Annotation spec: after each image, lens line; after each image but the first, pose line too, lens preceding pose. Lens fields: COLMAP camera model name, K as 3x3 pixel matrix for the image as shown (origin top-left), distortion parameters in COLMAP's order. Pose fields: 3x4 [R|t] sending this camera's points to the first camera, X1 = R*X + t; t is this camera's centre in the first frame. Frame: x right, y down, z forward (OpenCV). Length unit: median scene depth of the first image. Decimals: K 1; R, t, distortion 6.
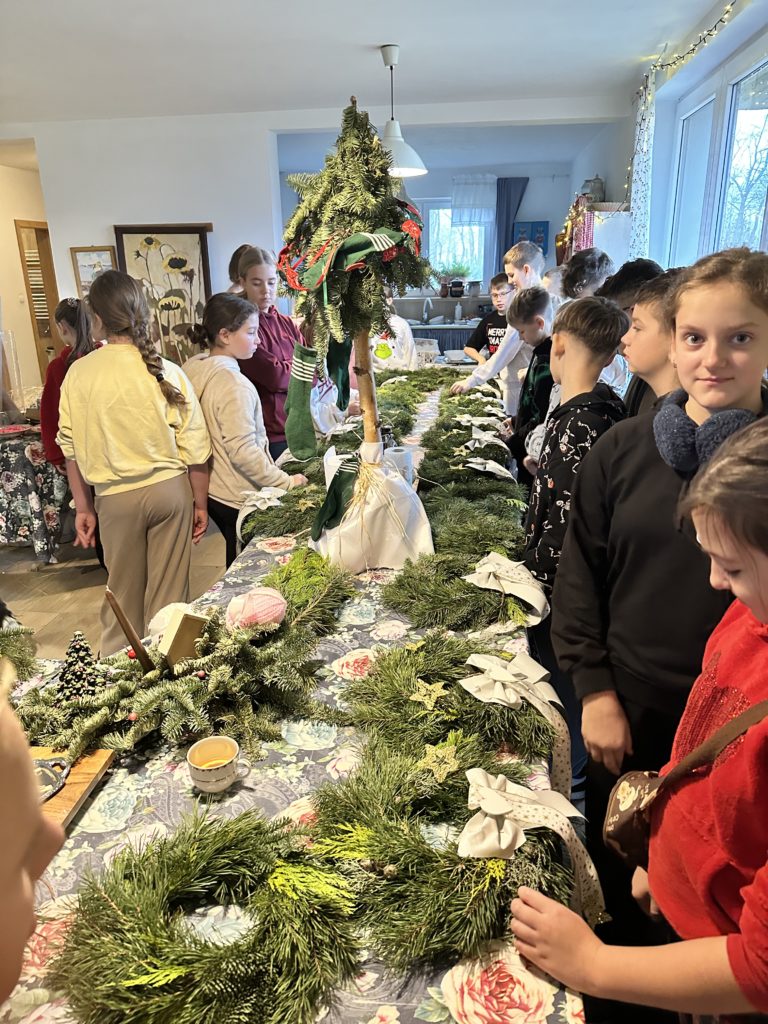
lens RADIAL K [[716.5, 0, 384.0], [0, 716.5, 512.0], [0, 0, 1]] dist [0.021114, -0.019095]
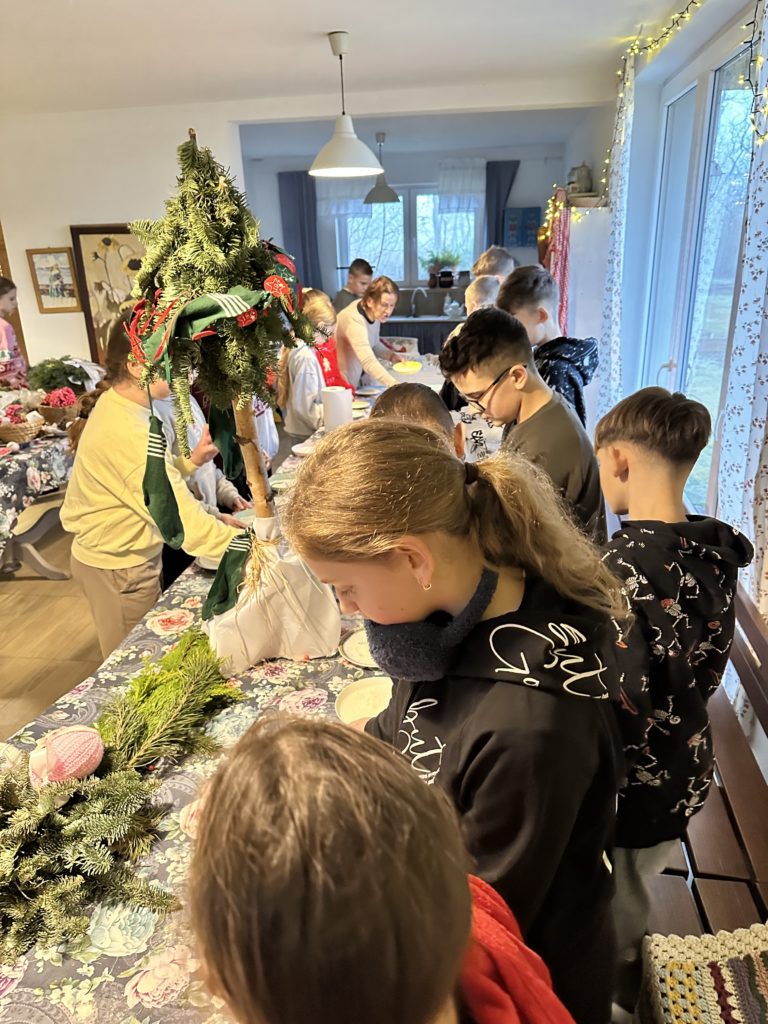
lens RADIAL K [[719.2, 0, 384.0], [0, 719.2, 512.0], [0, 0, 1]] dist [0.004652, -0.009921]
pose [[0.999659, -0.006912, -0.025197, 0.144973], [0.007772, 0.999385, 0.034196, -0.127247], [0.024945, -0.034381, 0.999097, 0.131008]]
